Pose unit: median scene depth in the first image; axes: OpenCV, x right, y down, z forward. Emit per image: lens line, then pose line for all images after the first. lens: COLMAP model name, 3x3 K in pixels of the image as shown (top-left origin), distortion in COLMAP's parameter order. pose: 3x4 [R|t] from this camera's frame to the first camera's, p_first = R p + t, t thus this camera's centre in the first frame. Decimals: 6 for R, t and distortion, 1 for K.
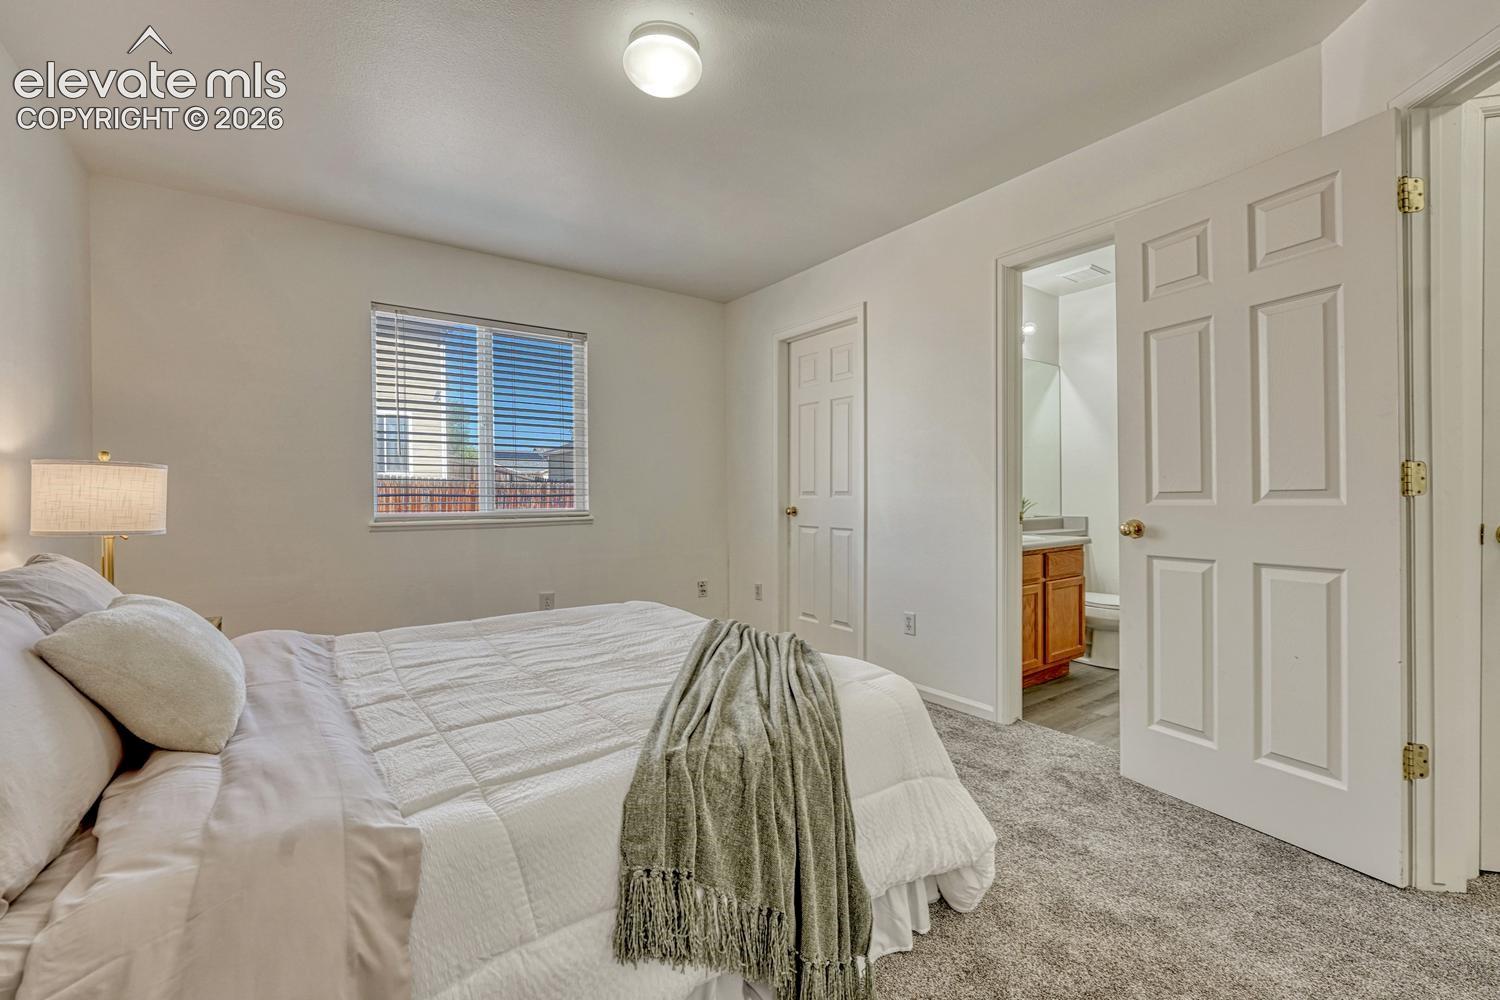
lens RADIAL K [[633.4, 0, 749.3], [0, 633.4, 514.8], [0, 0, 1]] dist [-0.011185, 0.000072]
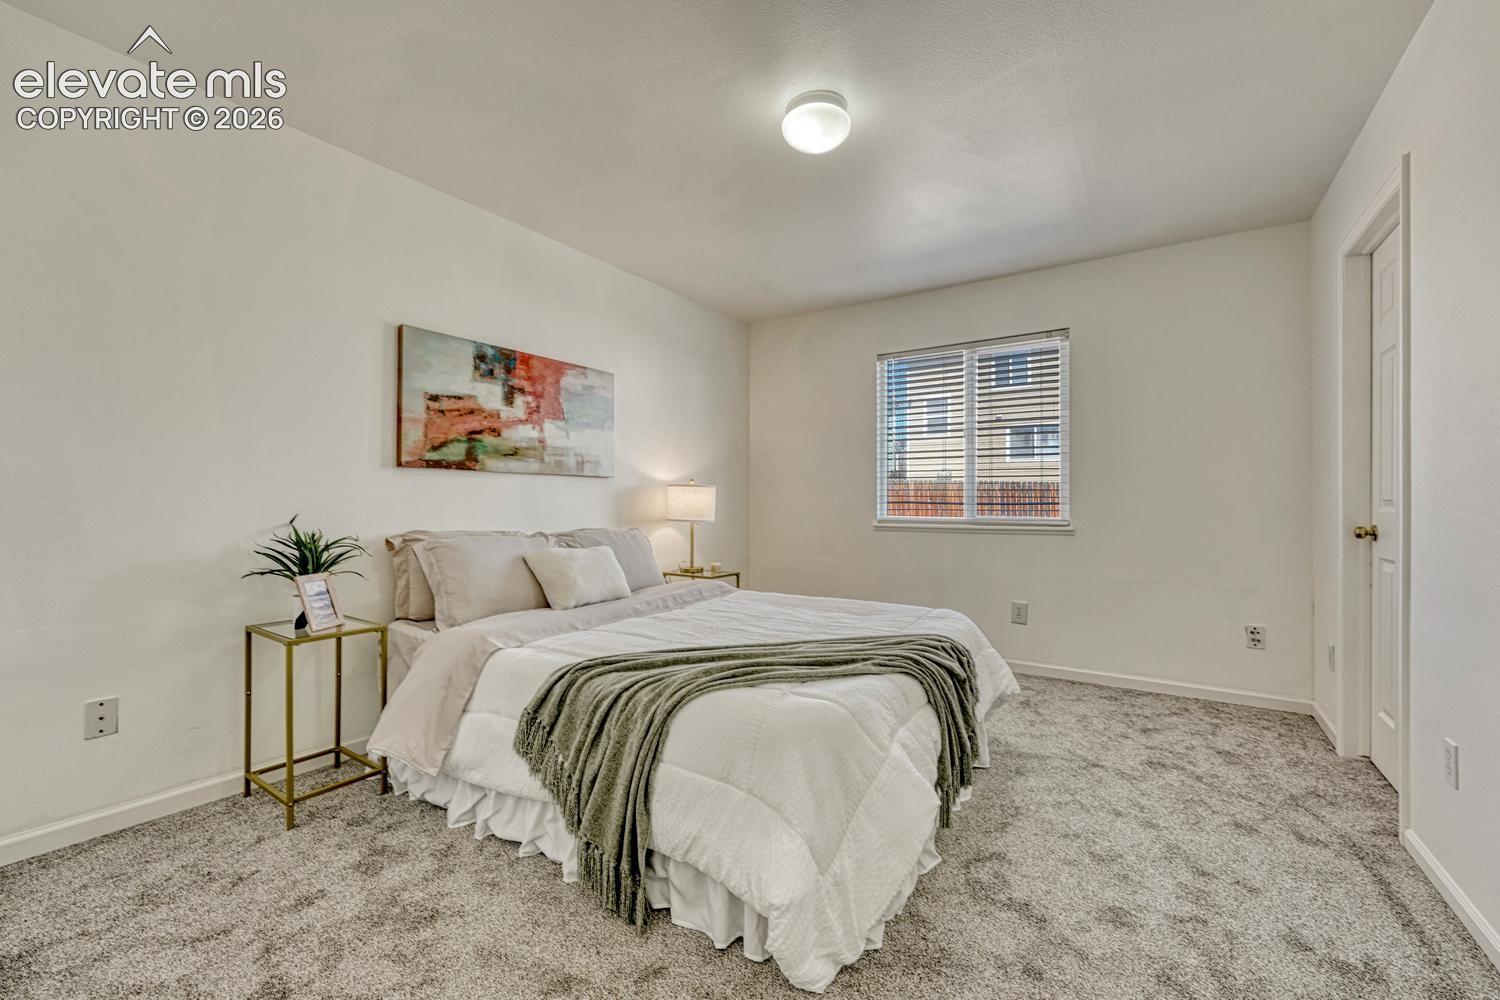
lens RADIAL K [[633.4, 0, 749.3], [0, 633.4, 514.8], [0, 0, 1]] dist [-0.011185, 0.000072]
pose [[0.323293, 0.020230, -0.946083, 0.468620], [-0.036089, 0.999308, 0.009035, -0.006695], [0.945610, 0.031222, 0.323800, 0.273026]]
